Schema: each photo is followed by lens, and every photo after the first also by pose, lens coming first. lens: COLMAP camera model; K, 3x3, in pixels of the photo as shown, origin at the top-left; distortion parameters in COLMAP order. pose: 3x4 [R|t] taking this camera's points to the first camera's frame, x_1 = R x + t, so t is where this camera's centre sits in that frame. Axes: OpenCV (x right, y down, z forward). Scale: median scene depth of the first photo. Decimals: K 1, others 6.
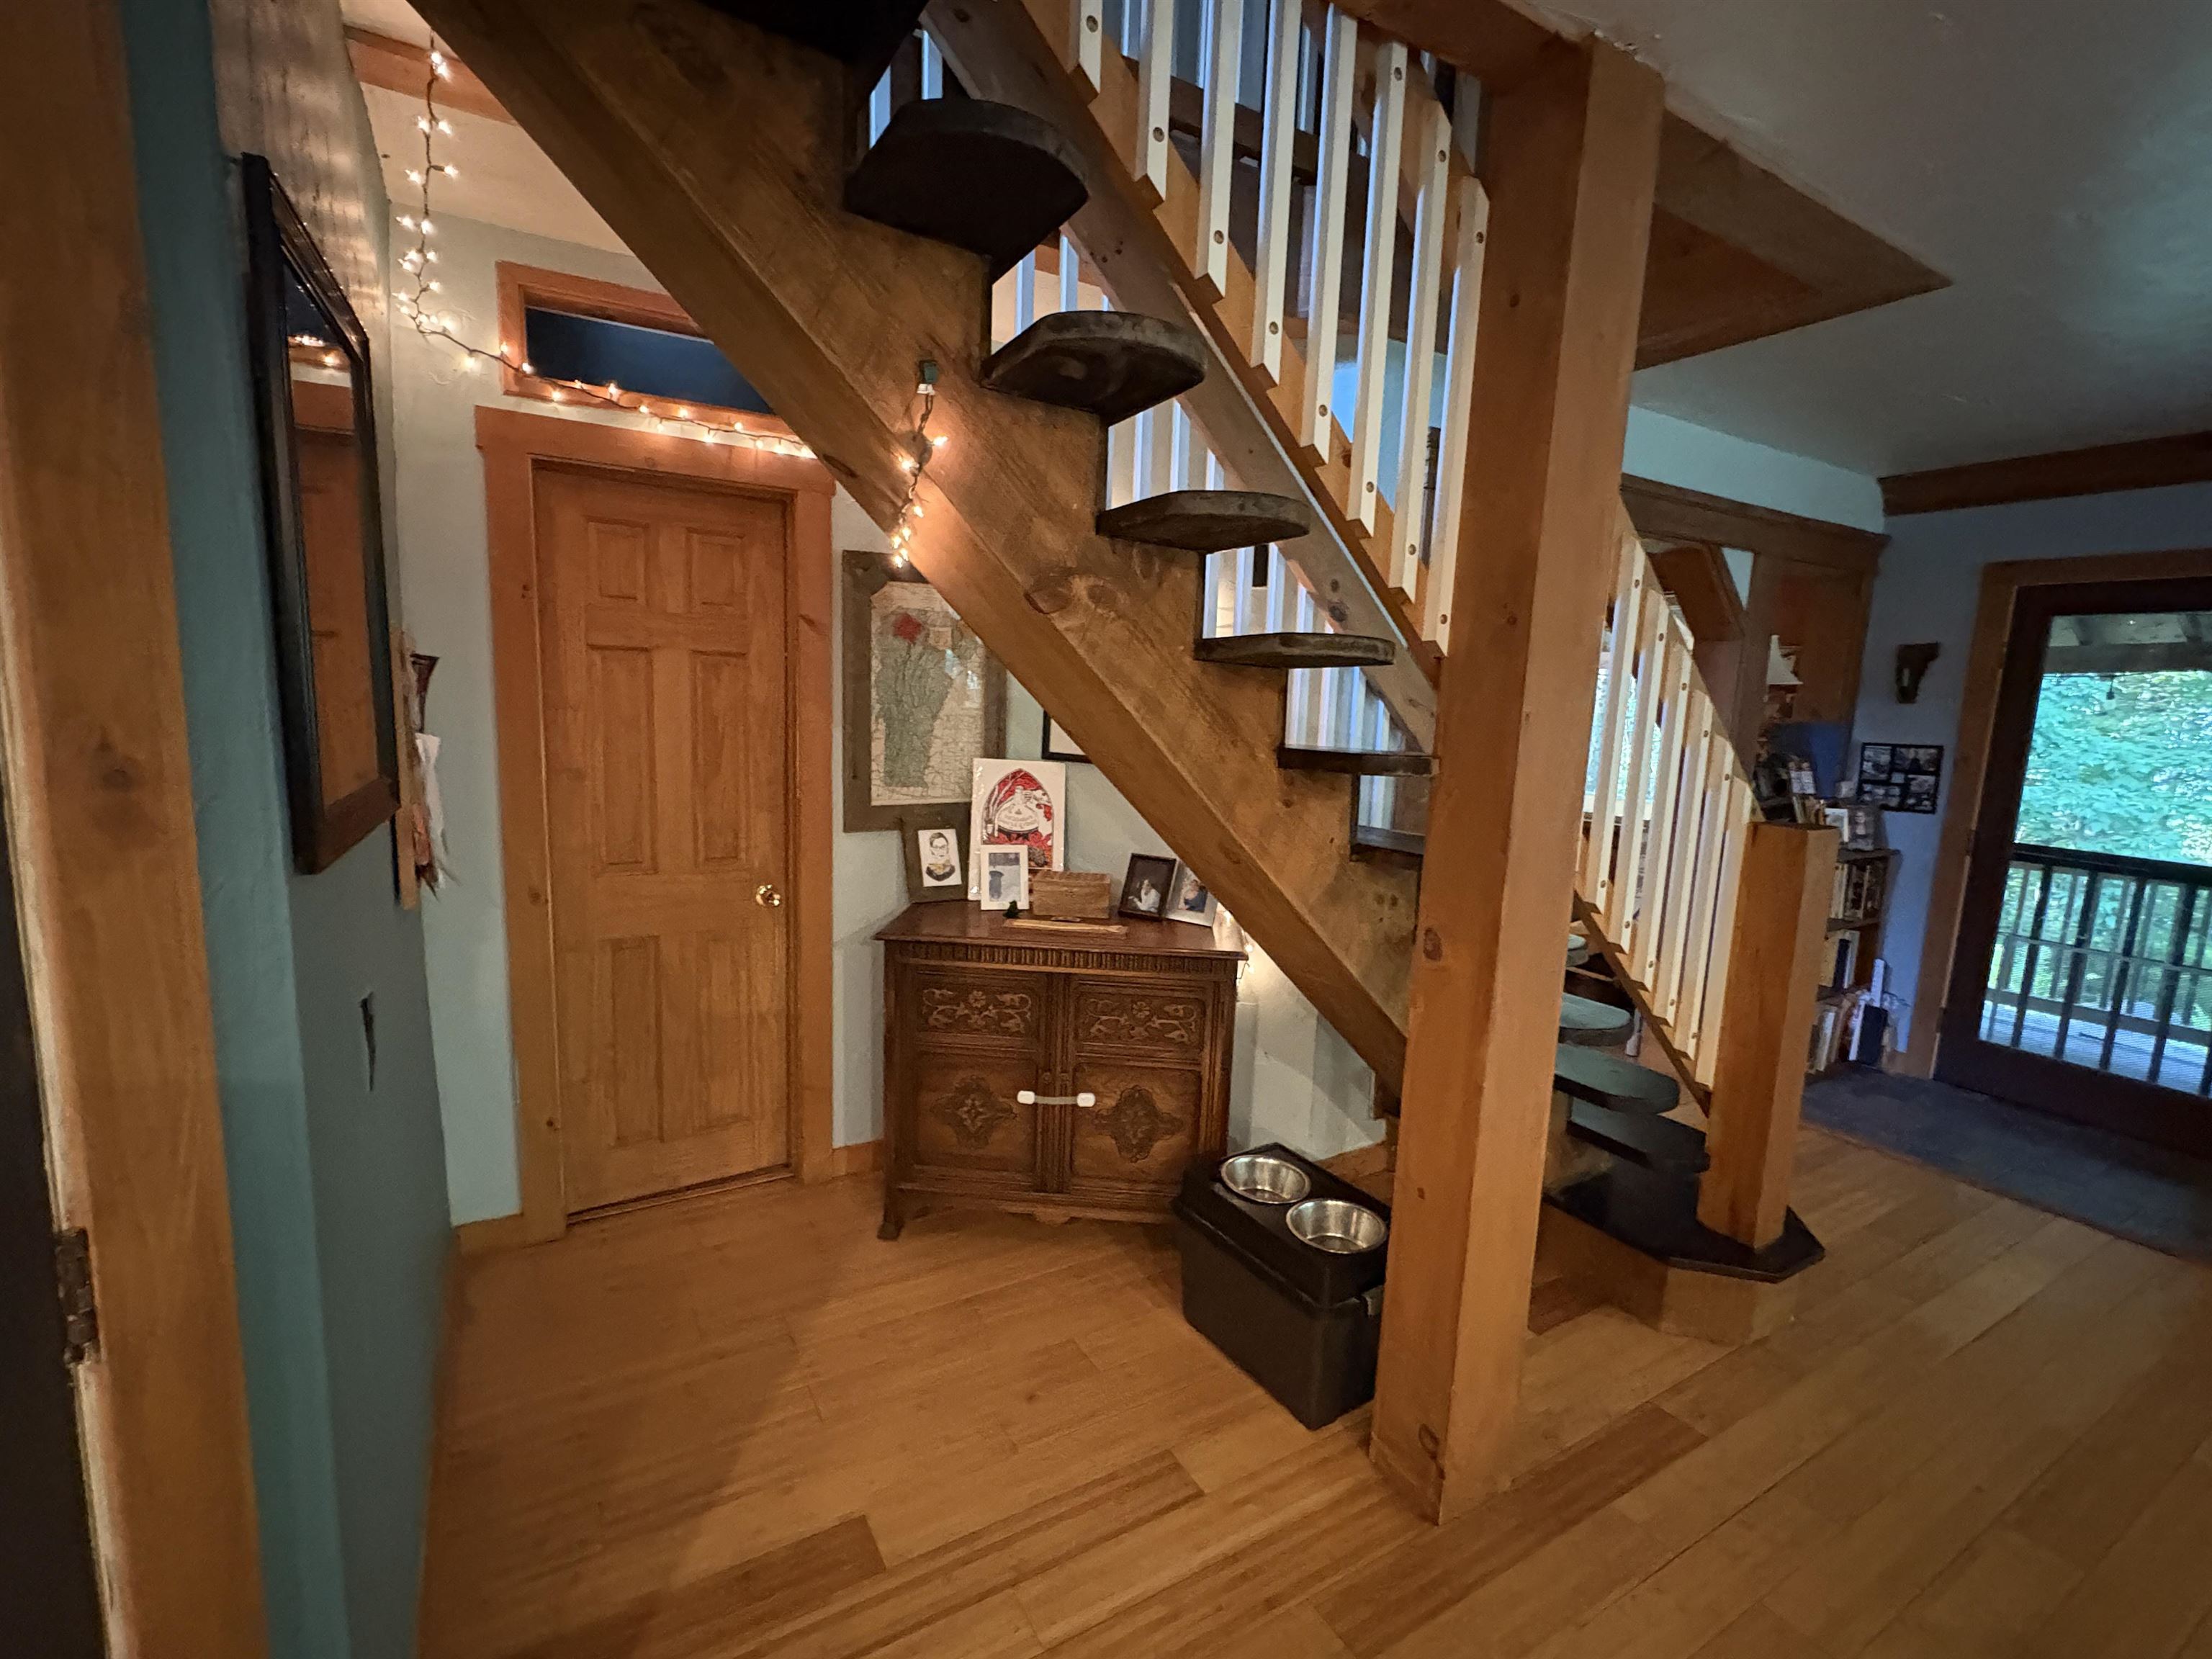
lens RADIAL K [[982.6, 0, 1105.7], [0, 982.6, 832.8], [0, 0, 1]] dist [-0.000091, 0.000384]
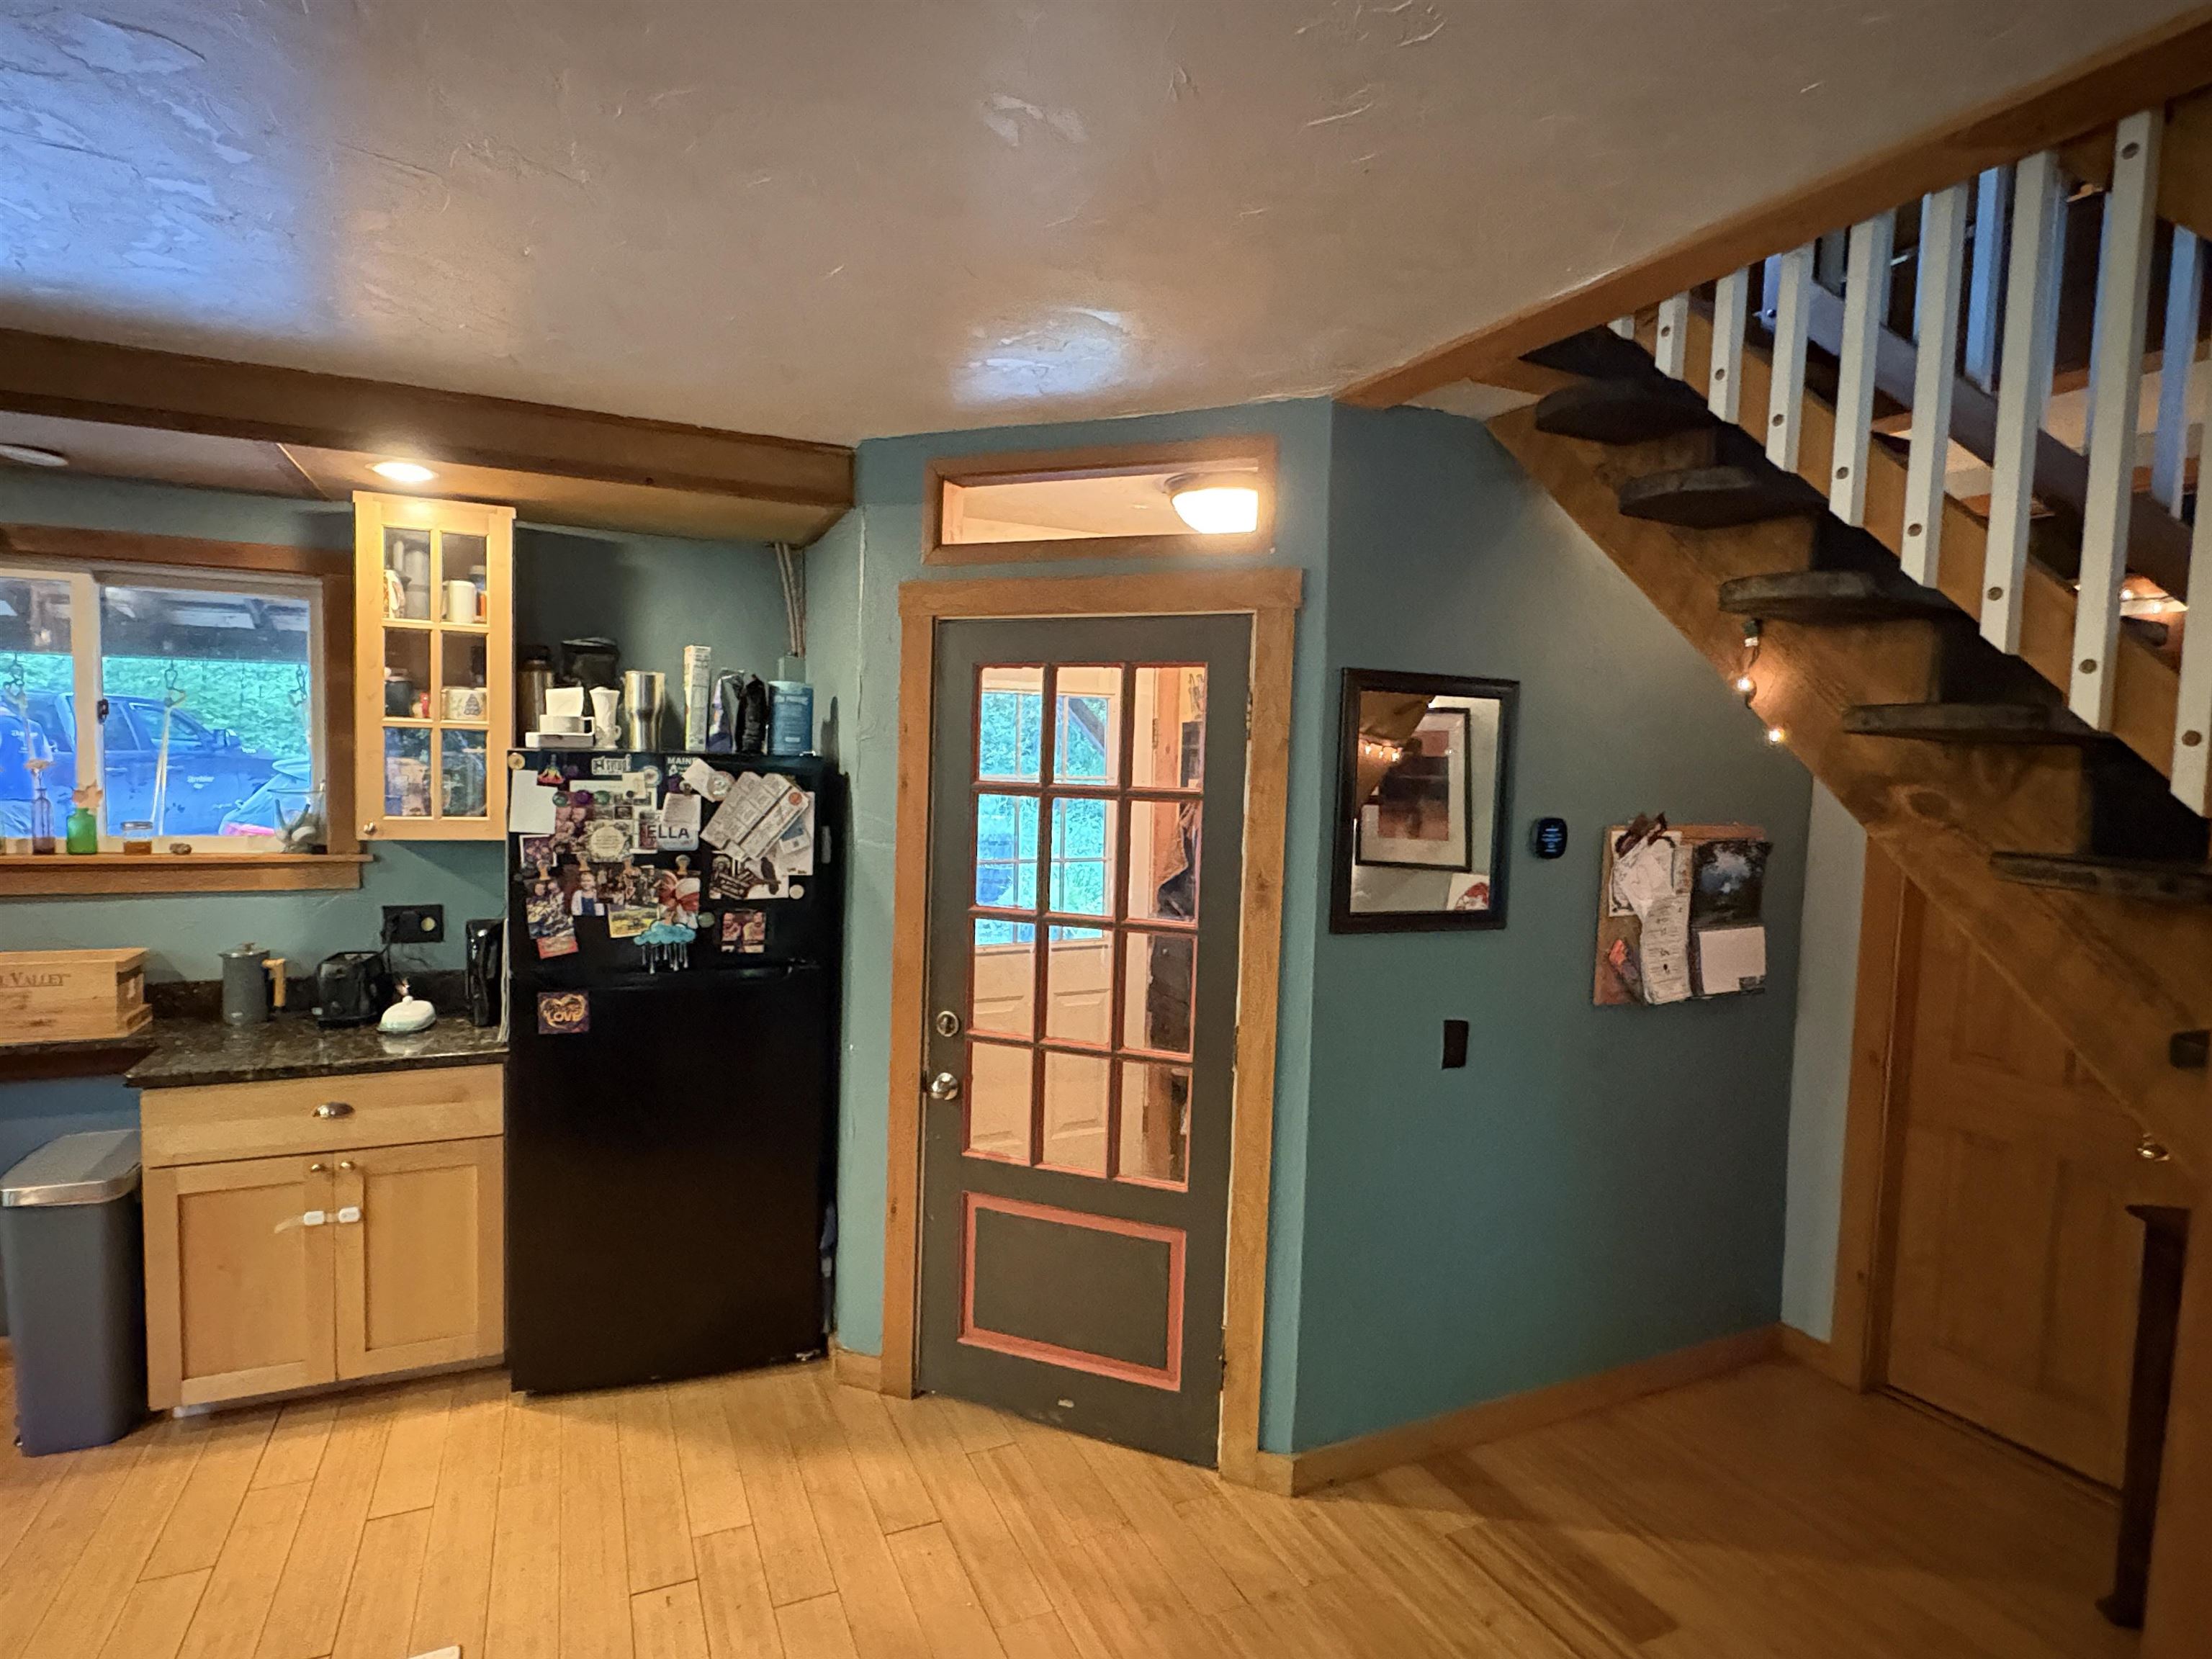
lens RADIAL K [[1183.3, 0, 1103.5], [0, 1183.3, 837.3], [0, 0, 1]] dist [0.001639, 0.000007]
pose [[-0.094402, 0.027585, -0.995152, 0.769540], [-0.179630, 0.982737, 0.044281, -0.079151], [0.979194, 0.182939, -0.087817, 0.226653]]
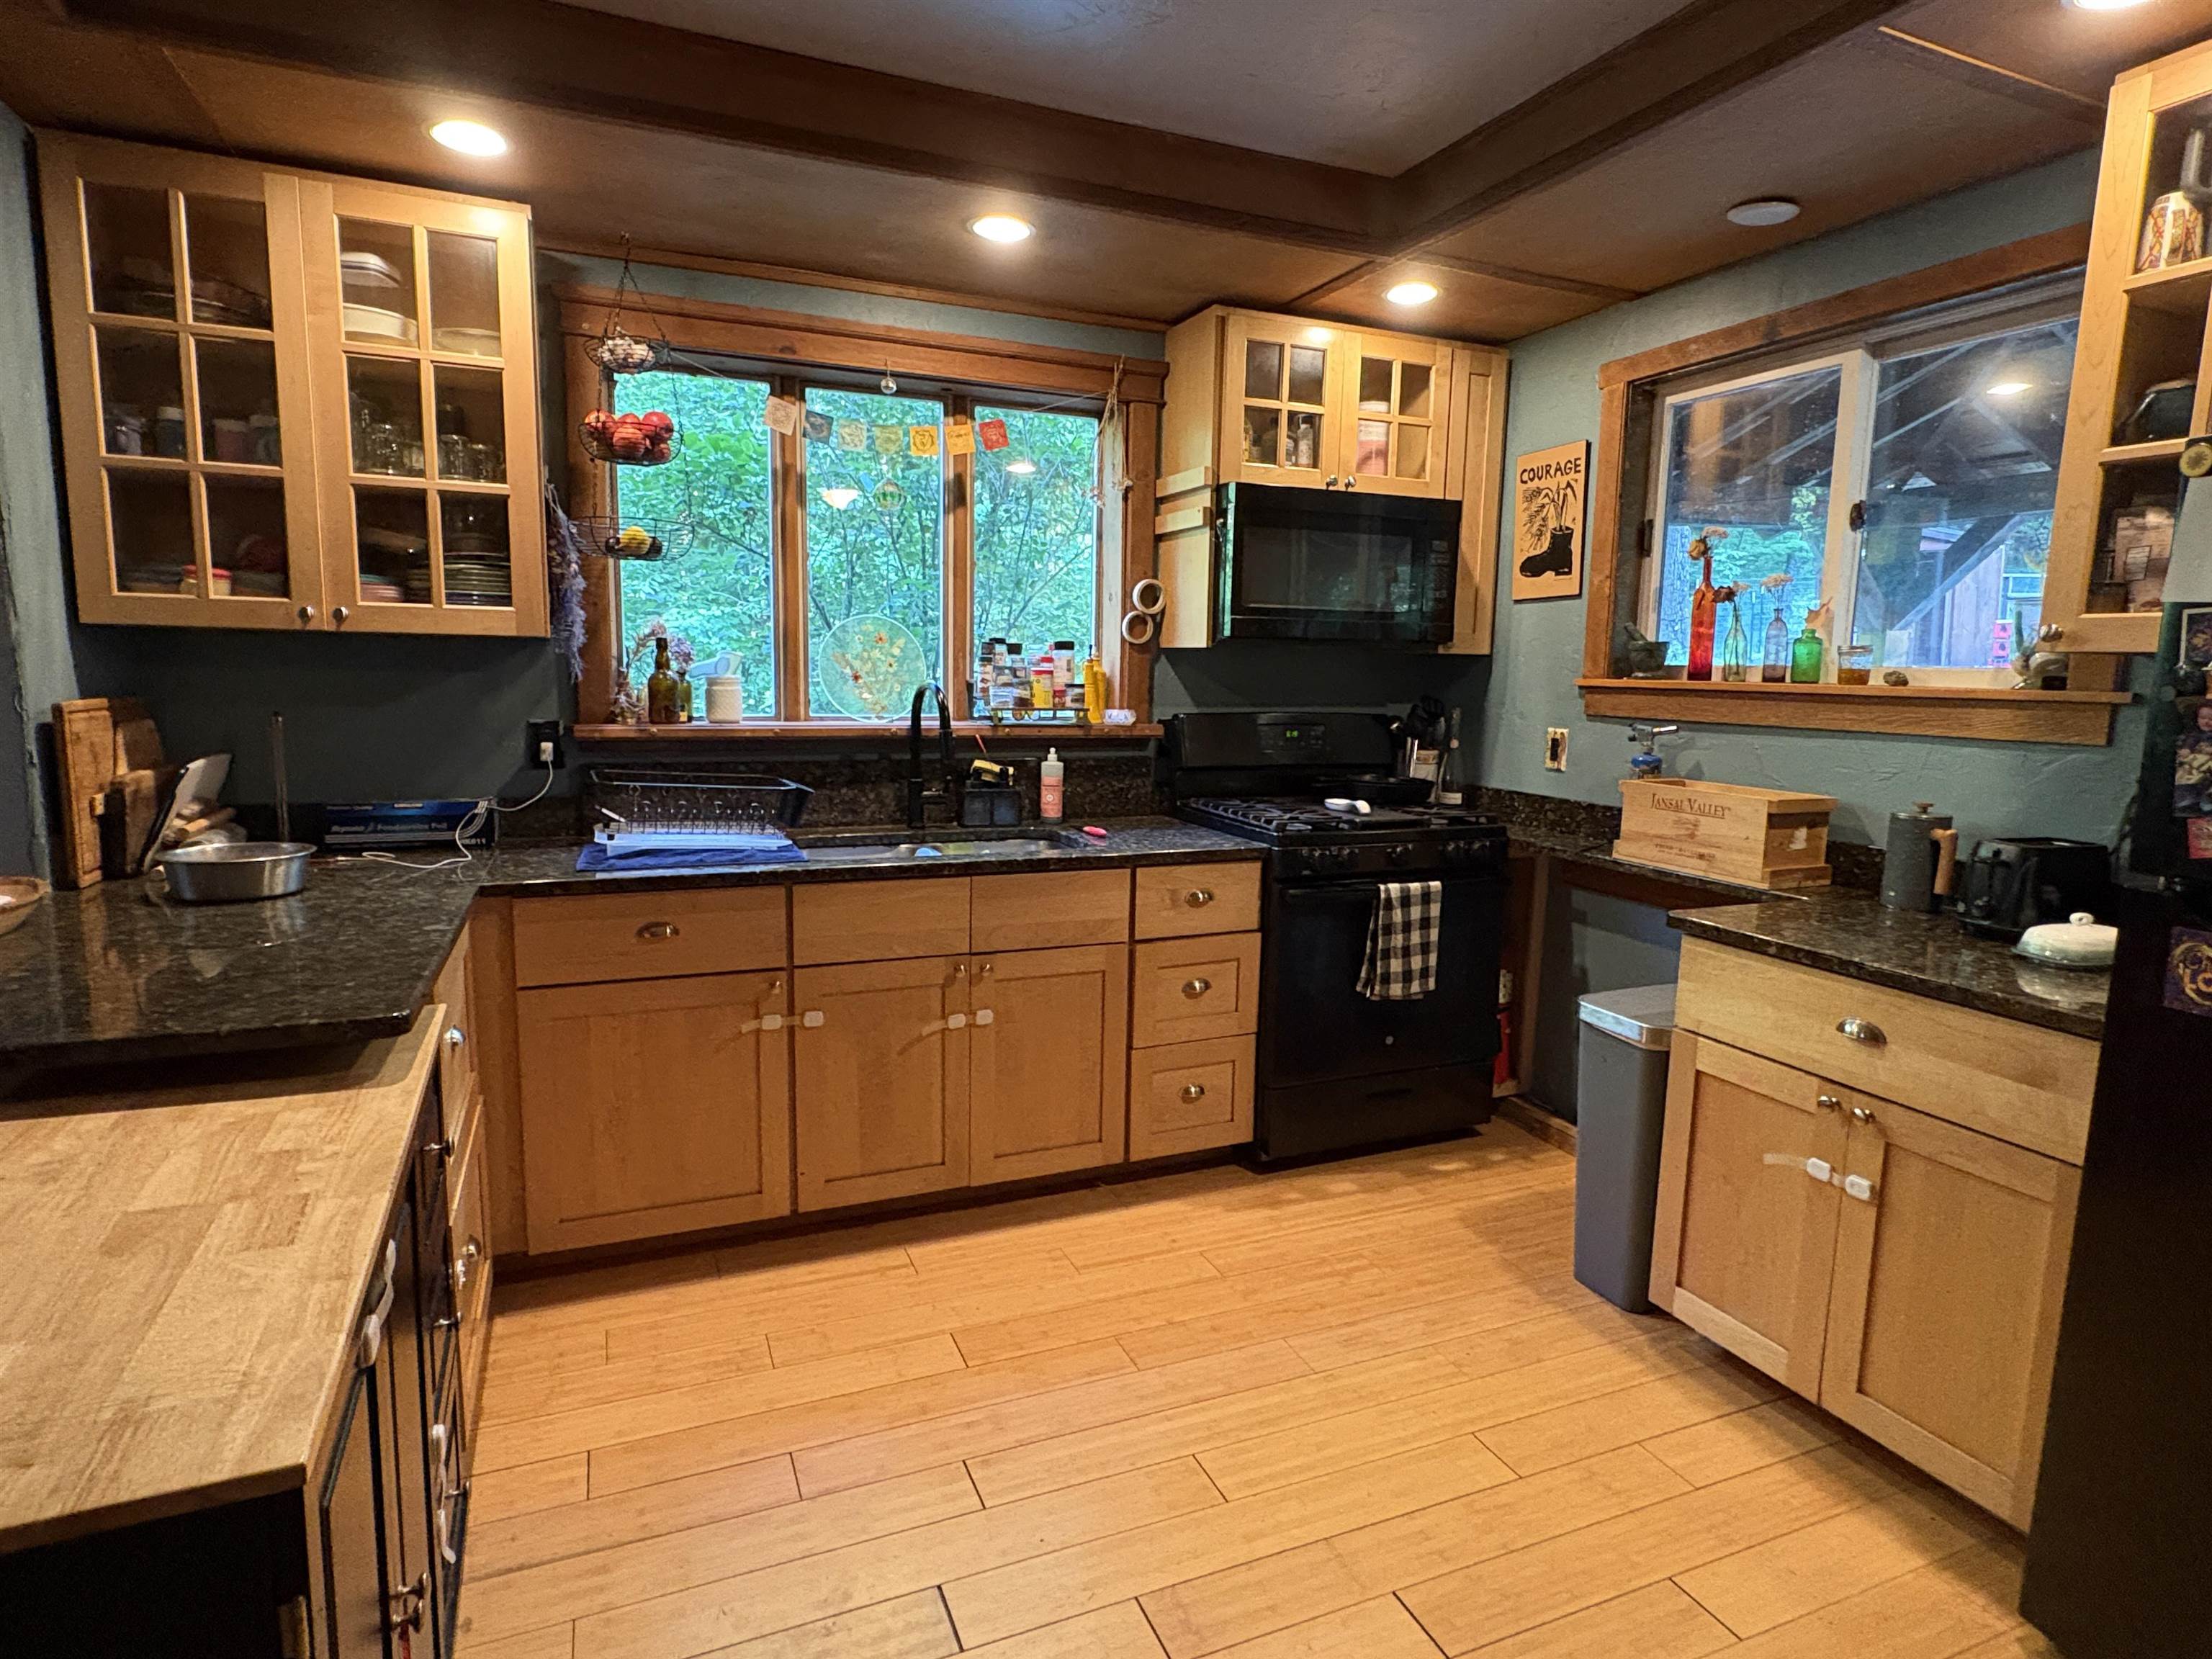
lens RADIAL K [[1176.9, 0, 1106.0], [0, 1176.9, 829.5], [0, 0, 1]] dist [0.001756, -0.000771]
pose [[-0.990460, -0.073722, 0.116420, 0.137468], [-0.037565, 0.957307, 0.286622, 0.027697], [-0.132580, 0.279514, -0.950944, 0.221945]]
